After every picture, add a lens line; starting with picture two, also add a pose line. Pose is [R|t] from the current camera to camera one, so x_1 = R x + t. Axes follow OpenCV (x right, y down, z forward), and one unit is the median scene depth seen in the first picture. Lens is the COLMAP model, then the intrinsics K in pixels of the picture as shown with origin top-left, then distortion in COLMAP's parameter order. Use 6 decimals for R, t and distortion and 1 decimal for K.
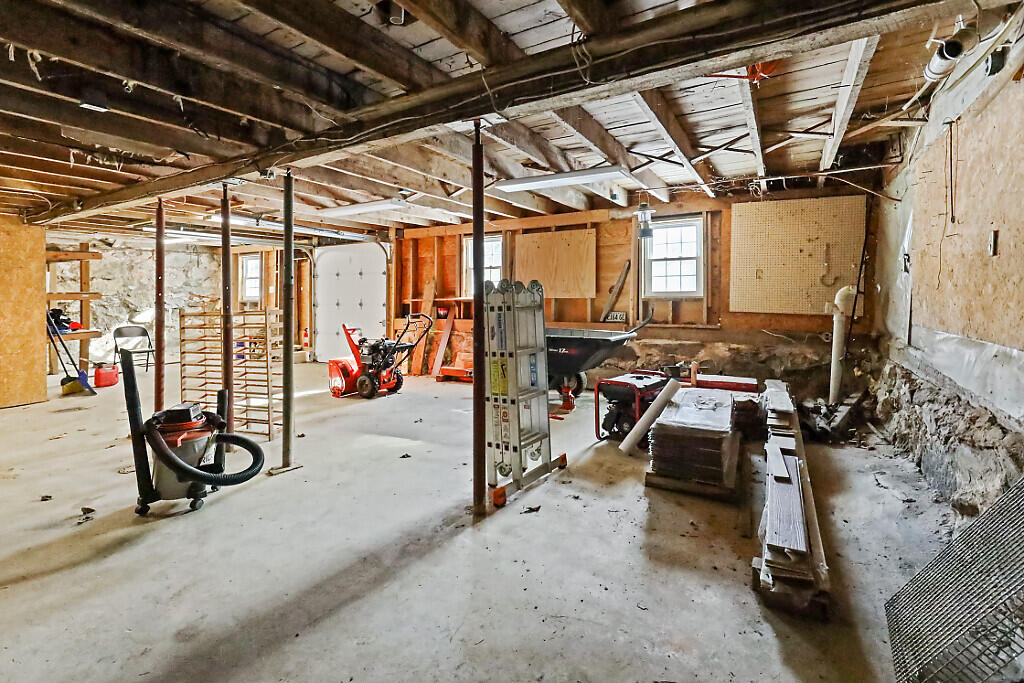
lens RADIAL K [[474.4, 0, 511.0], [0, 474.4, 288.7], [0, 0, 1]] dist [0.001315, 0.000027]
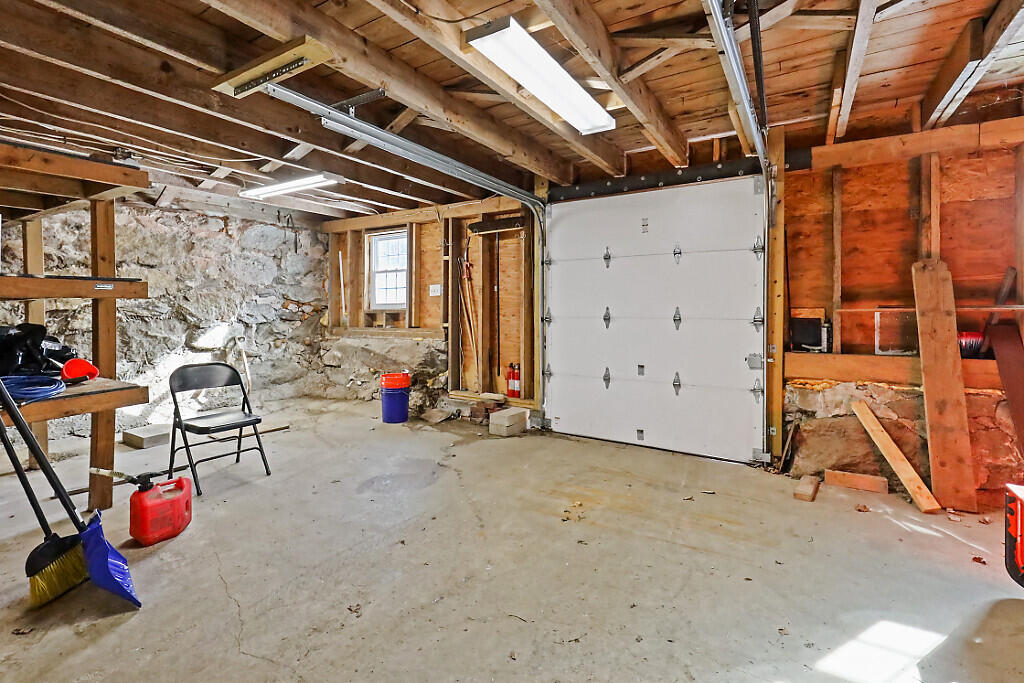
lens RADIAL K [[475.0, 0, 509.7], [0, 475.0, 311.1], [0, 0, 1]] dist [0.000611, -0.000066]
pose [[0.999479, 0.007806, -0.031318, -0.428136], [-0.007303, 0.999843, 0.016146, 0.017390], [0.031439, -0.015909, 0.999379, 0.481285]]
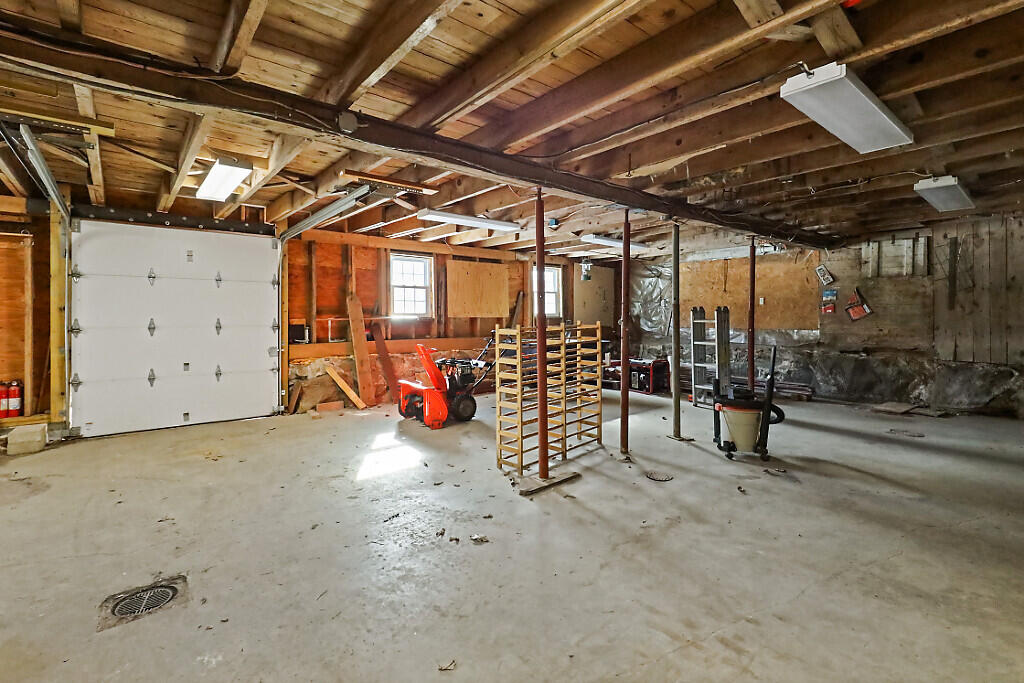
lens RADIAL K [[471.5, 0, 509.7], [0, 471.5, 329.7], [0, 0, 1]] dist [0.015991, -0.000553]
pose [[0.349064, -0.019803, 0.936890, -0.723756], [-0.009185, 0.999656, 0.024551, 0.016057], [-0.937054, -0.017175, 0.348762, 0.359865]]
